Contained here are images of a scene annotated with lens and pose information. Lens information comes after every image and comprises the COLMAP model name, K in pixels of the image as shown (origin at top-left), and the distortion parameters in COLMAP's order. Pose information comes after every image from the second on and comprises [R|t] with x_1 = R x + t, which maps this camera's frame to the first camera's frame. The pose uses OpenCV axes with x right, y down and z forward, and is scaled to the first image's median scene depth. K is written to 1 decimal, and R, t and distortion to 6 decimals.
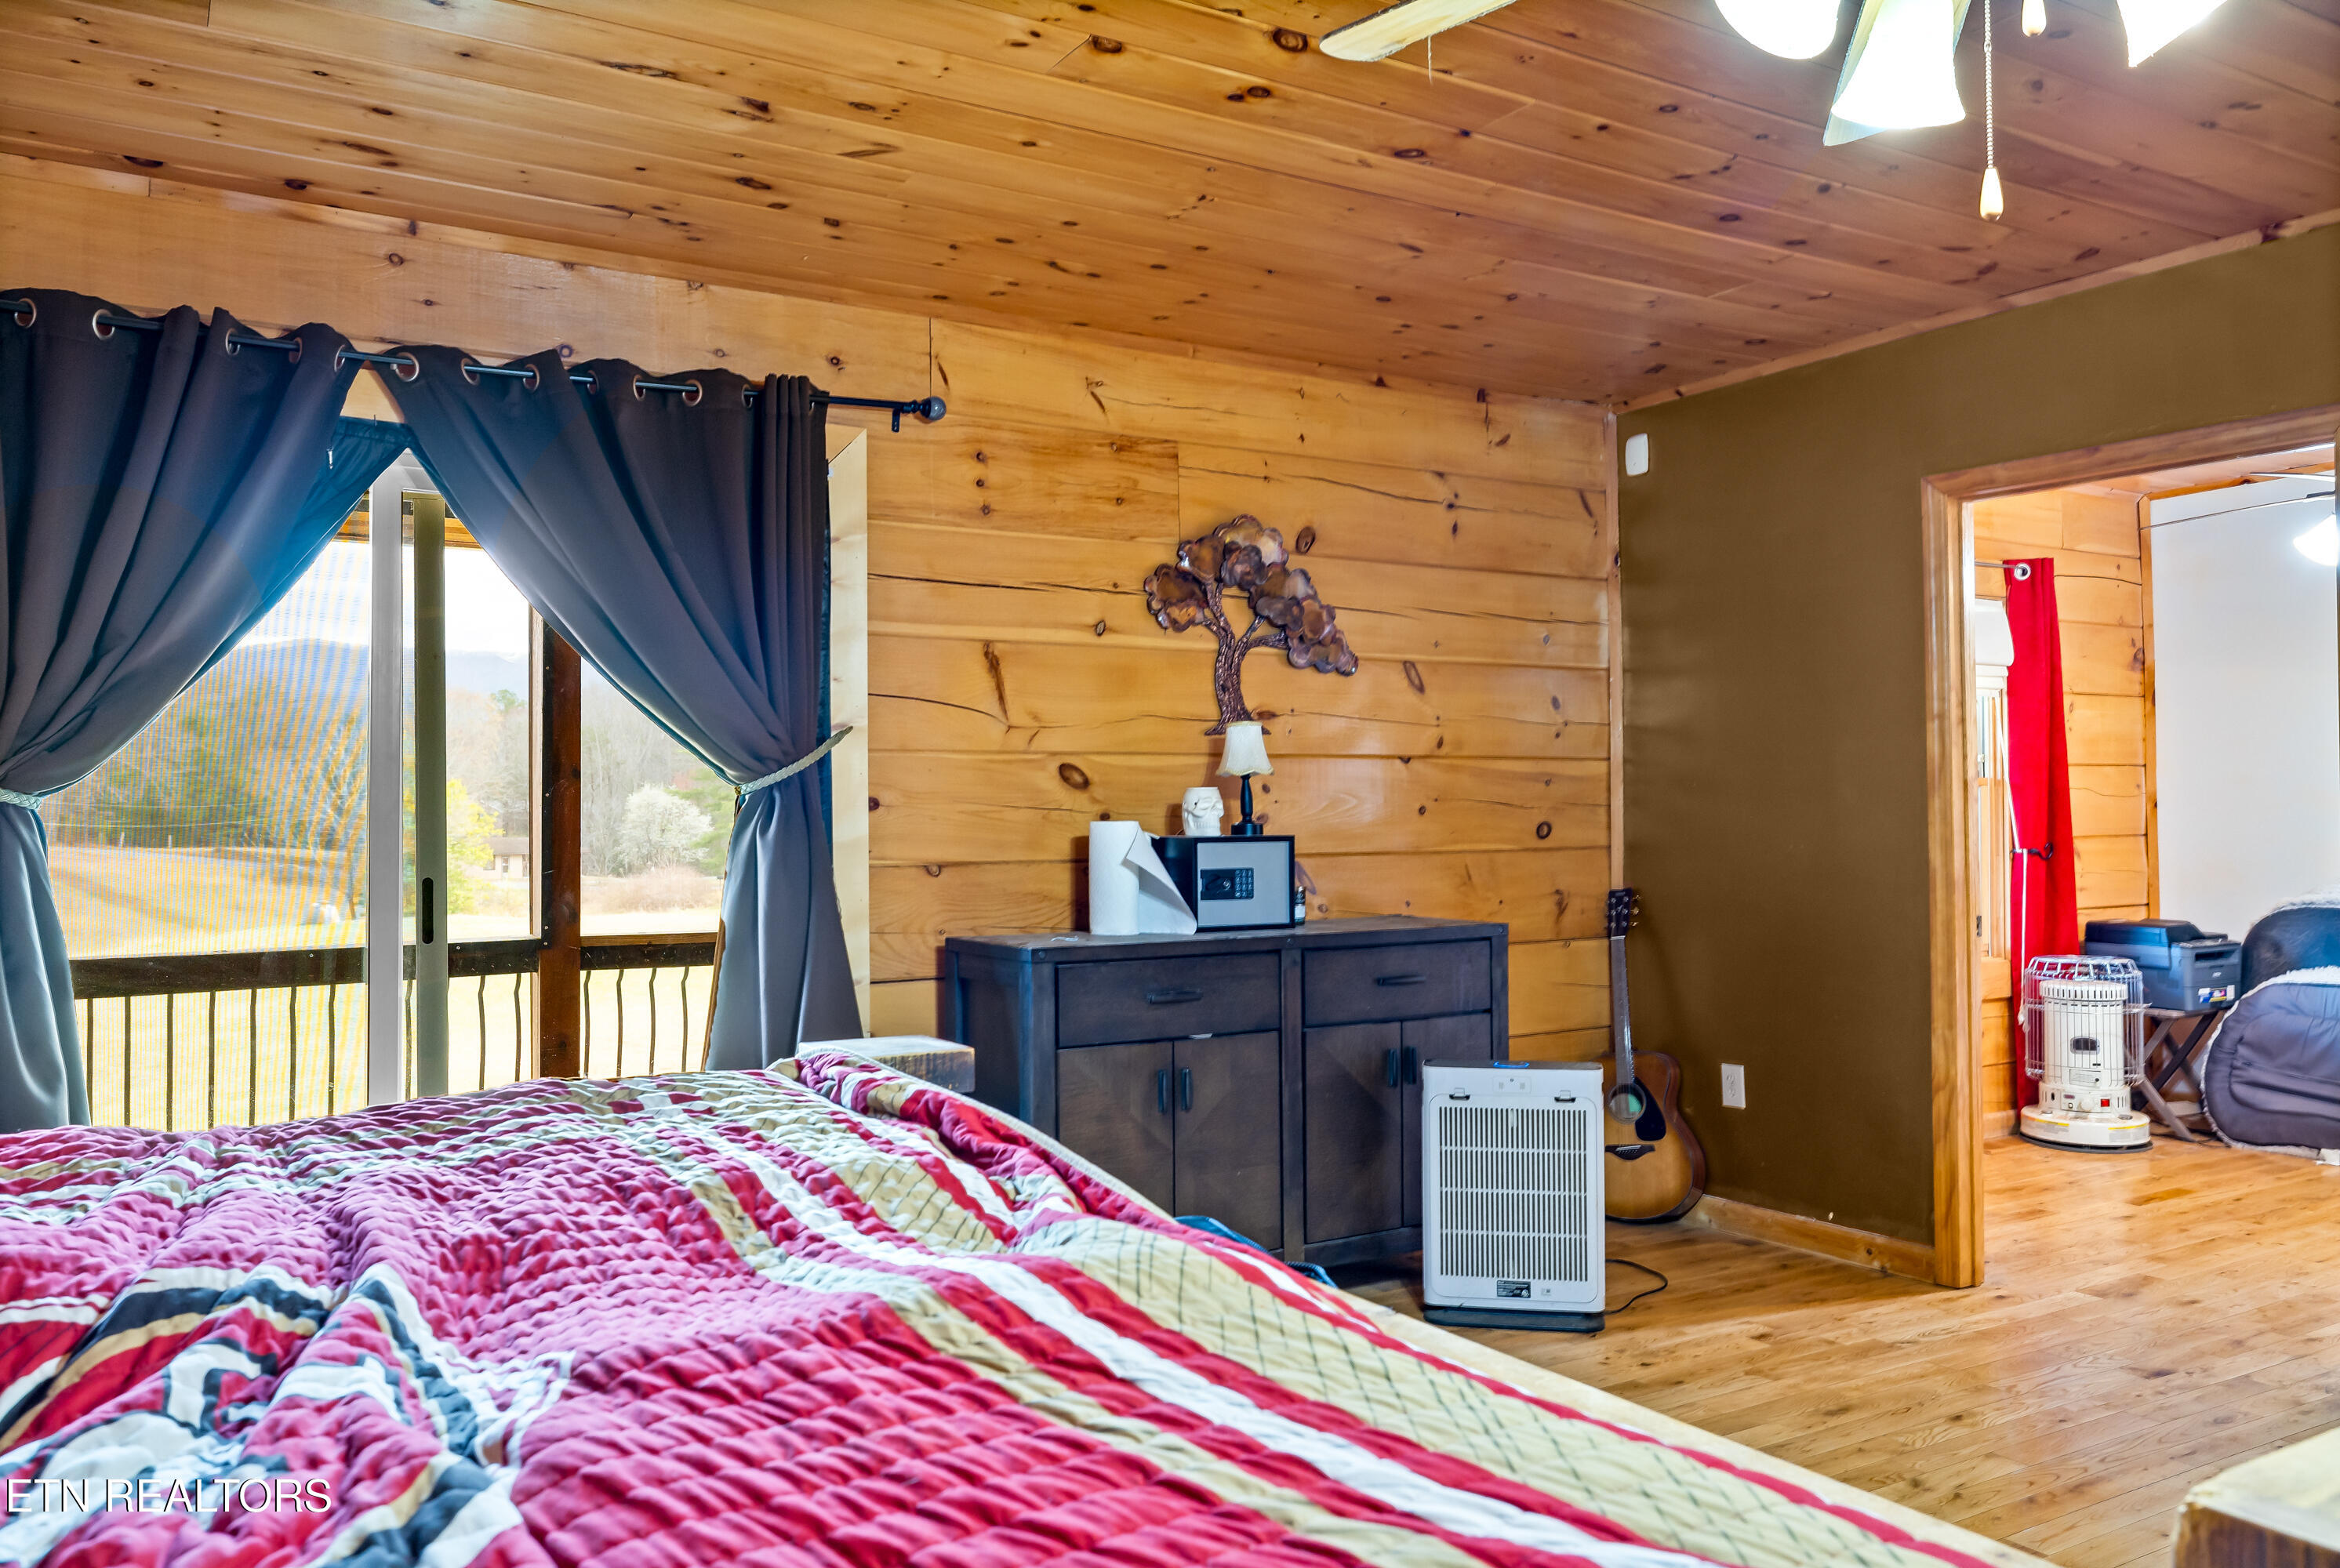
lens RADIAL K [[1703.5, 0, 1170.0], [0, 1703.5, 784.0], [0, 0, 1]] dist [-0.023841, 0.006841]
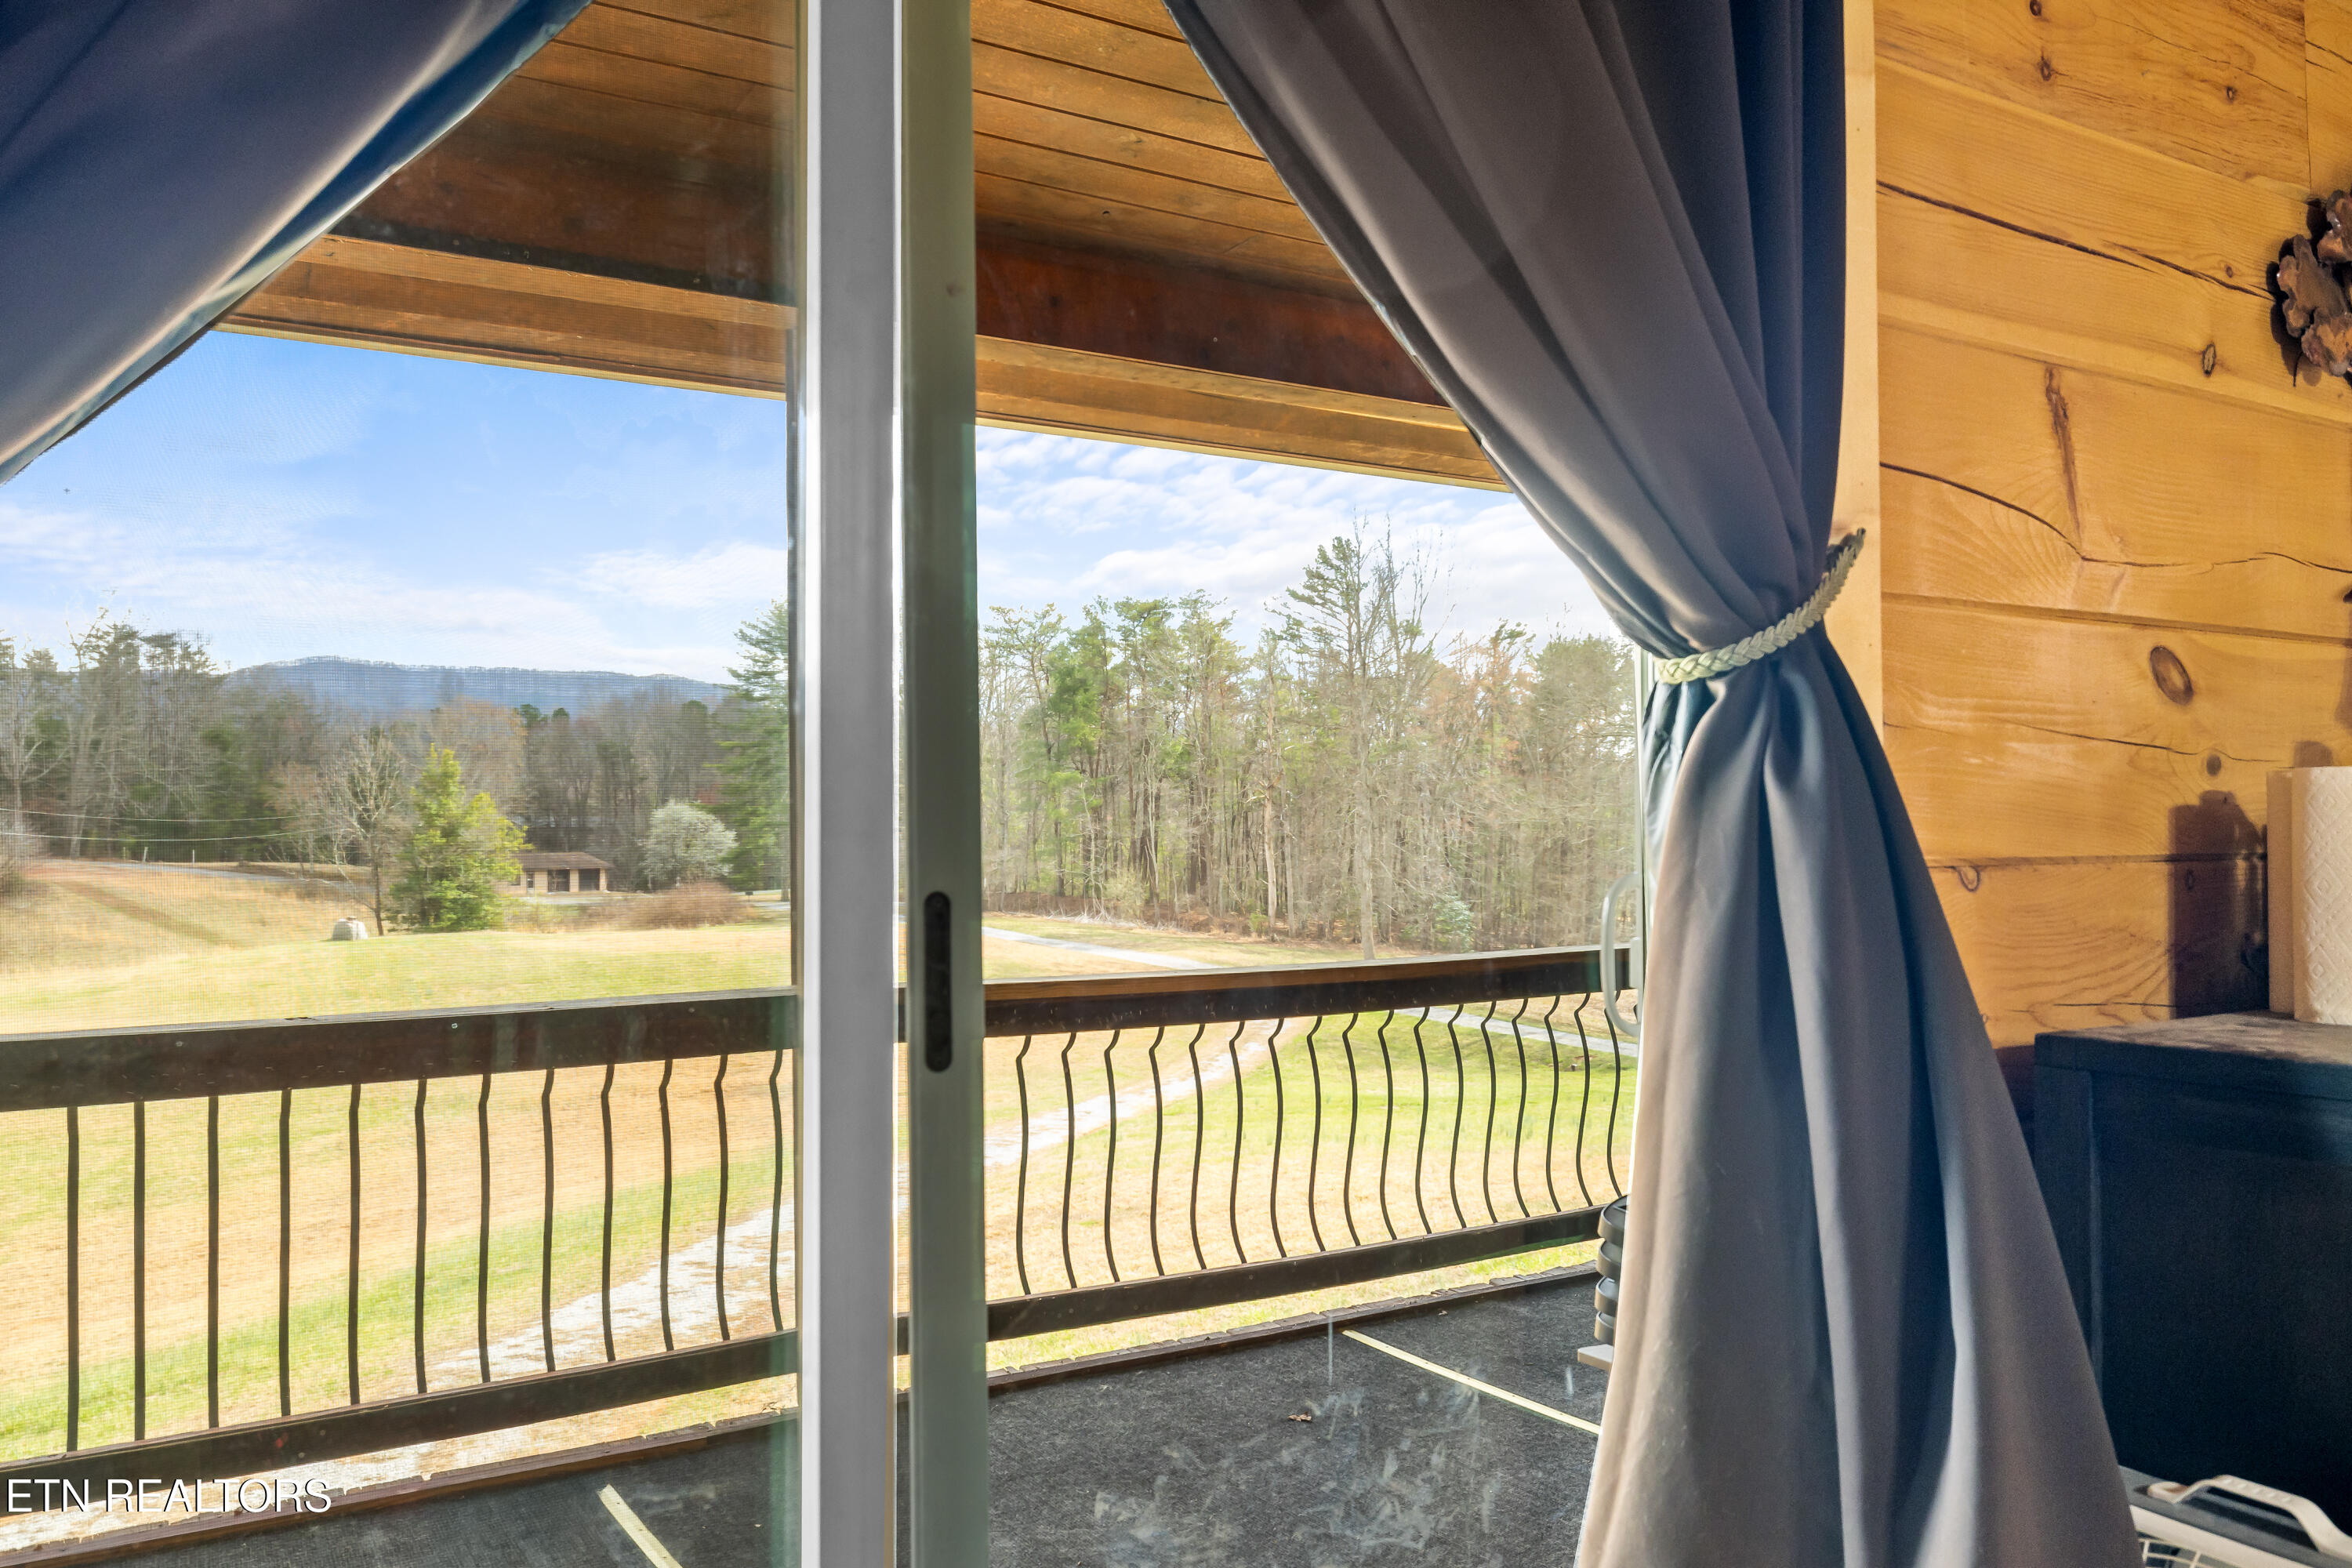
lens RADIAL K [[1719.2, 0, 1170.9], [0, 1719.2, 822.1], [0, 0, 1]] dist [-0.006945, 0.000328]
pose [[0.999867, 0.002008, -0.016214, -0.317982], [-0.001799, 0.999915, 0.012909, 0.029758], [0.016238, -0.012879, 0.999785, 0.525631]]
